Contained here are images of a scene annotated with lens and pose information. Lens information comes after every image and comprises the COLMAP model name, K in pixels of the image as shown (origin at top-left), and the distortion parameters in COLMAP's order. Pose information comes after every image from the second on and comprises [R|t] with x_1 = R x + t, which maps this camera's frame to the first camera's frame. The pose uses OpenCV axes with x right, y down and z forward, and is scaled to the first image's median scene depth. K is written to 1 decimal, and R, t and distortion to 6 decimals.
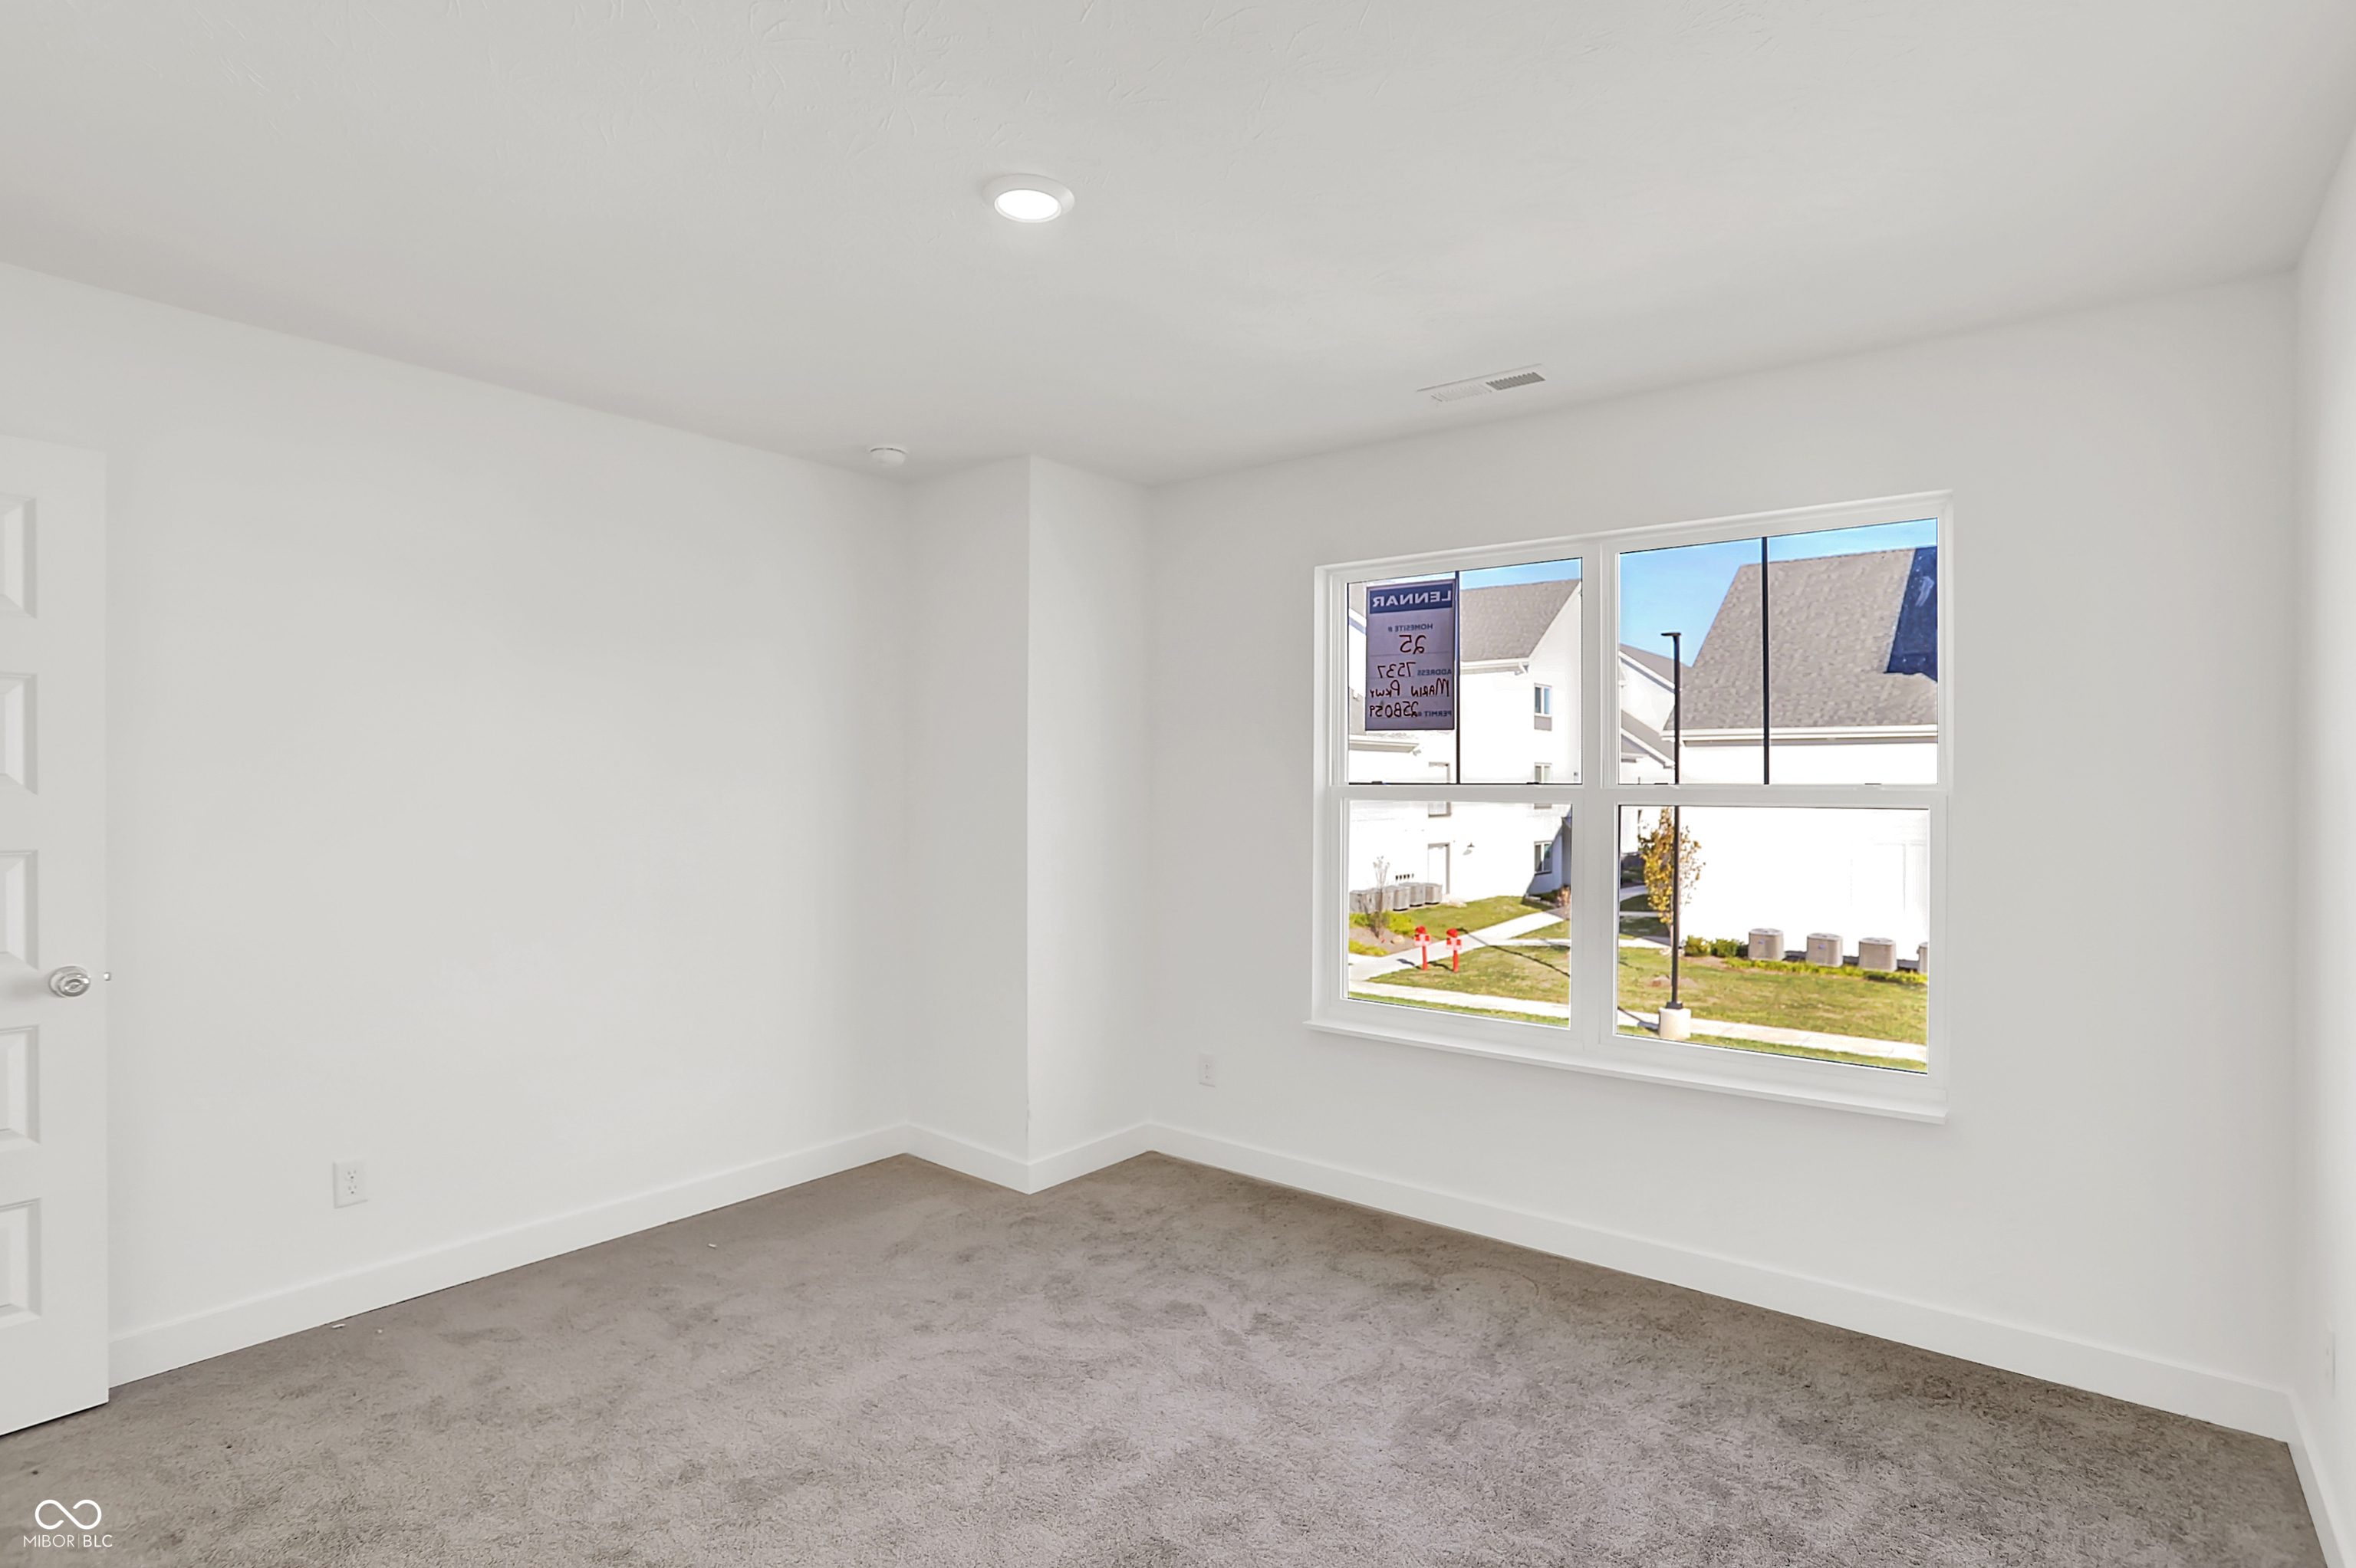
lens RADIAL K [[1191.2, 0, 1163.7], [0, 1191.2, 784.2], [0, 0, 1]] dist [0.001964, 0.001447]
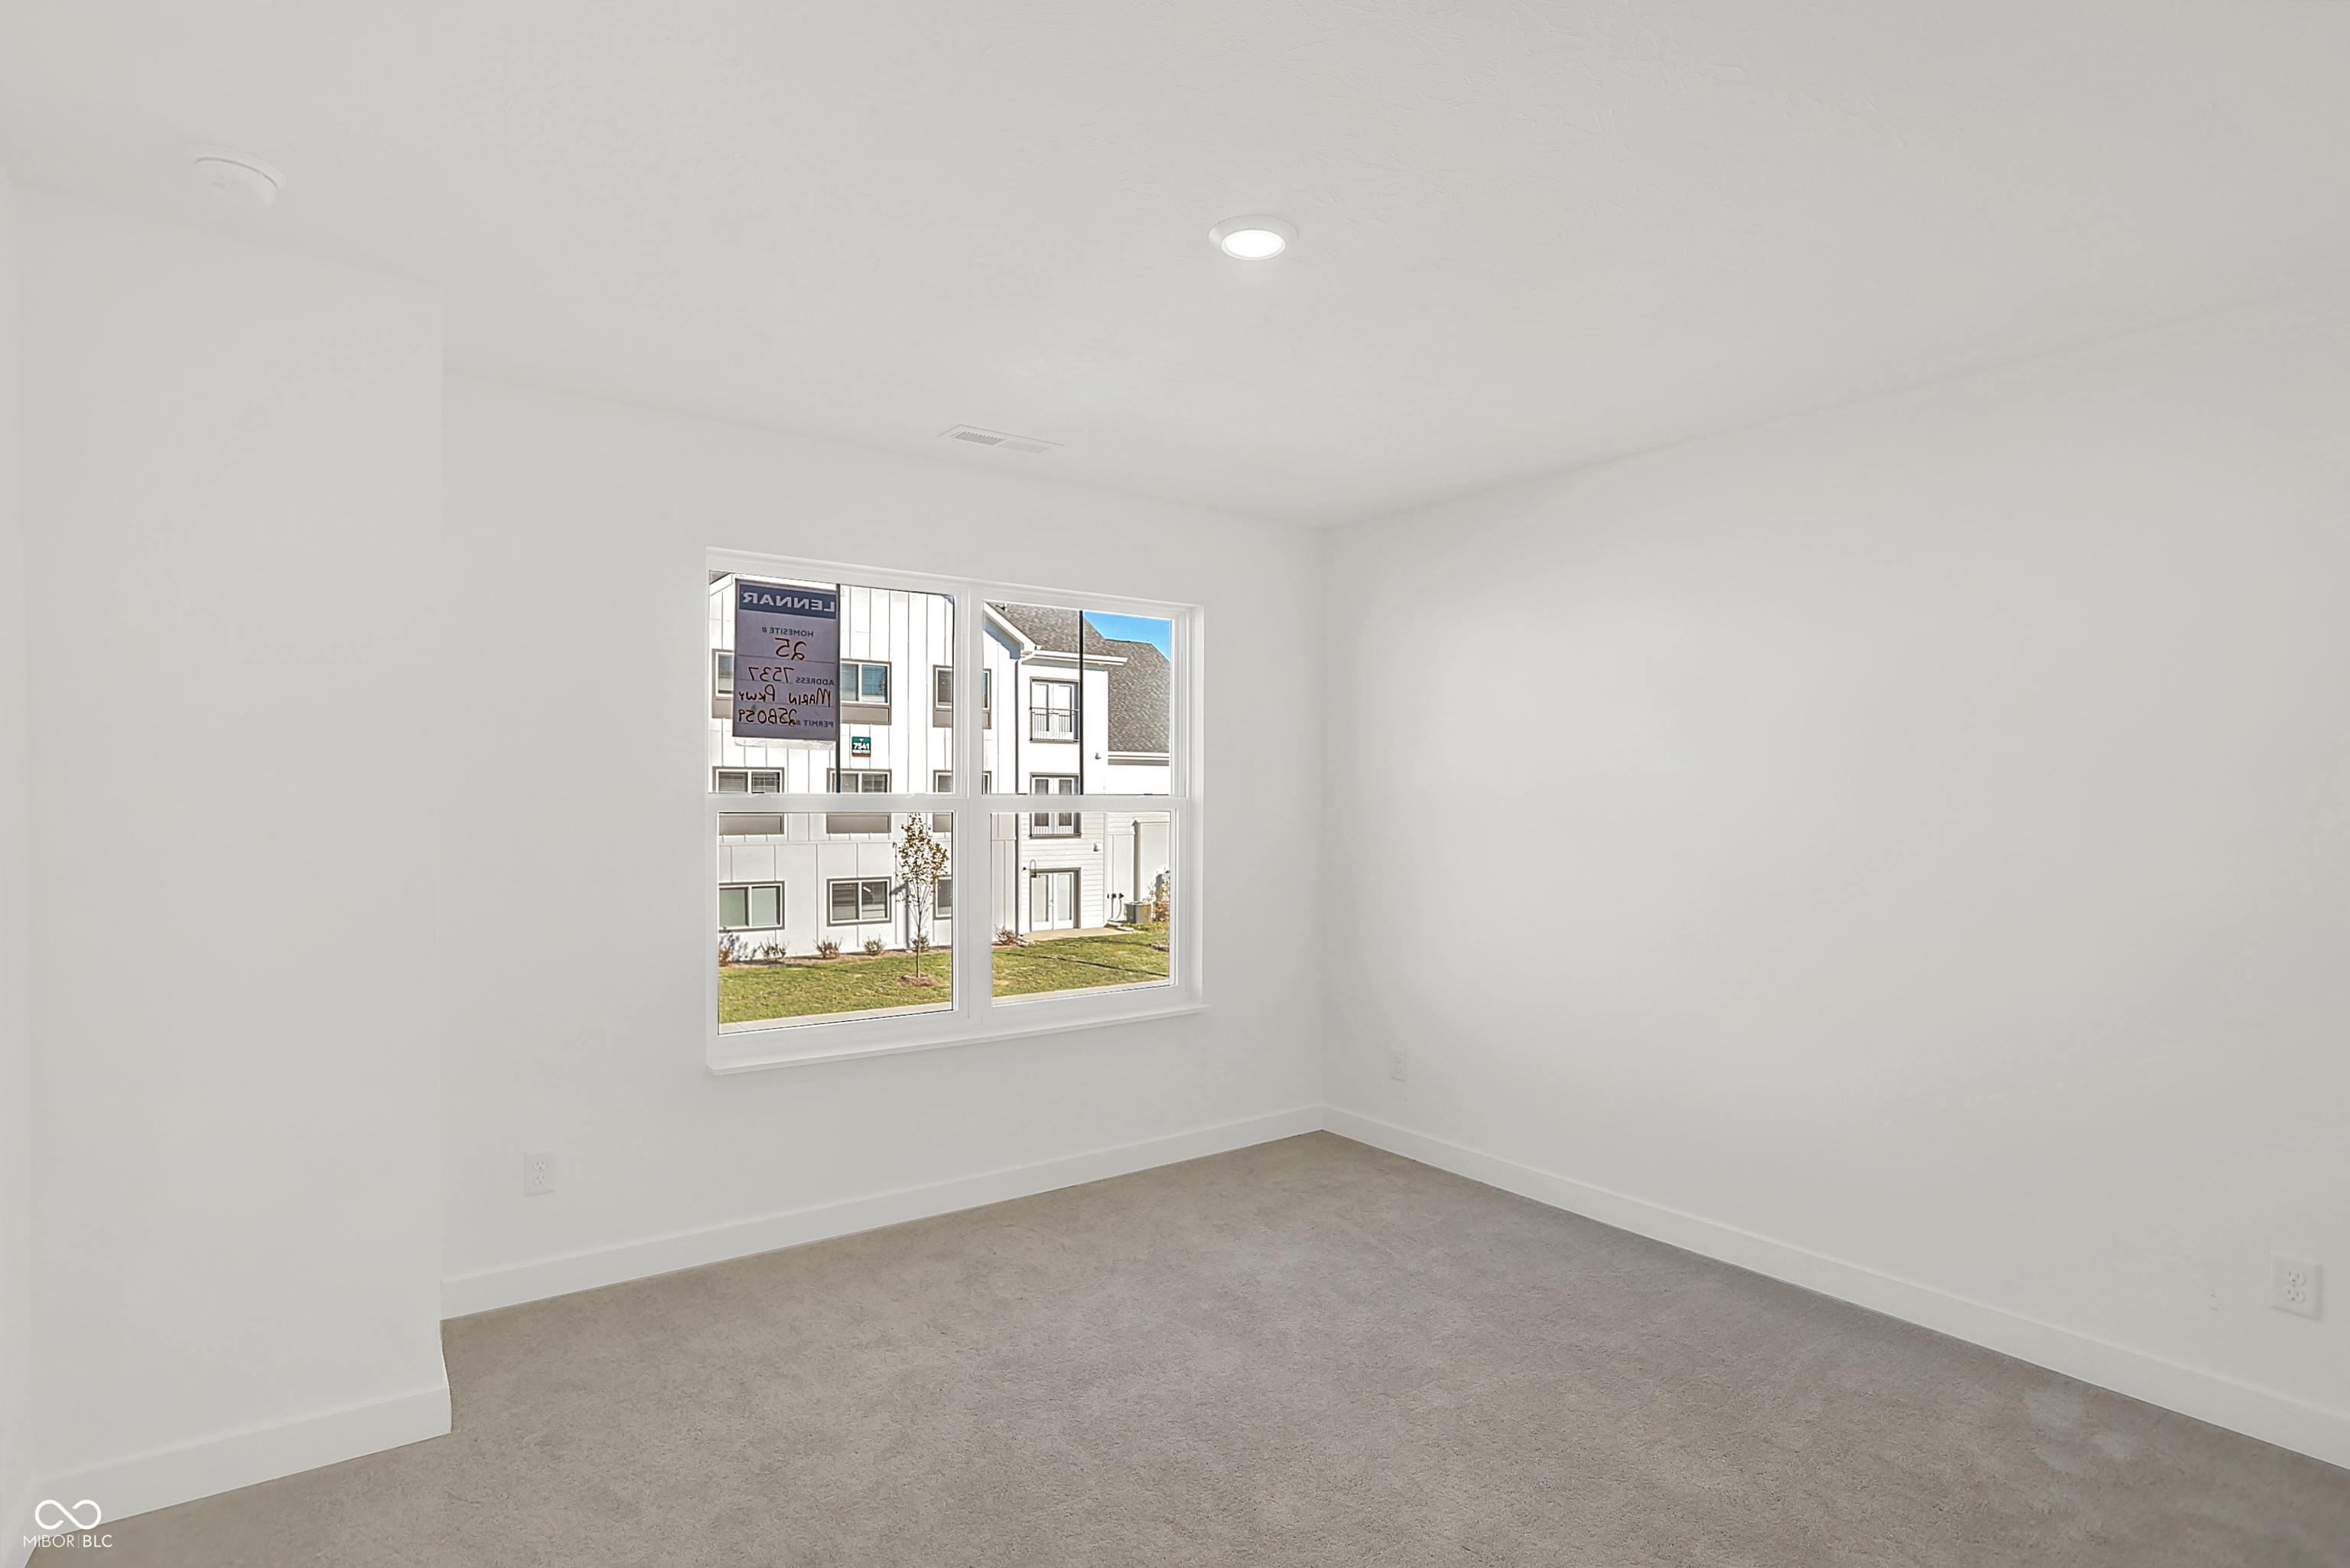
lens RADIAL K [[1188.3, 0, 1160.7], [0, 1188.3, 784.2], [0, 0, 1]] dist [0.001964, 0.001447]
pose [[0.279823, 0.006981, 0.960026, -0.628201], [0.008480, 0.999917, -0.009742, 0.003218], [-0.960014, 0.010868, 0.279740, 0.446966]]
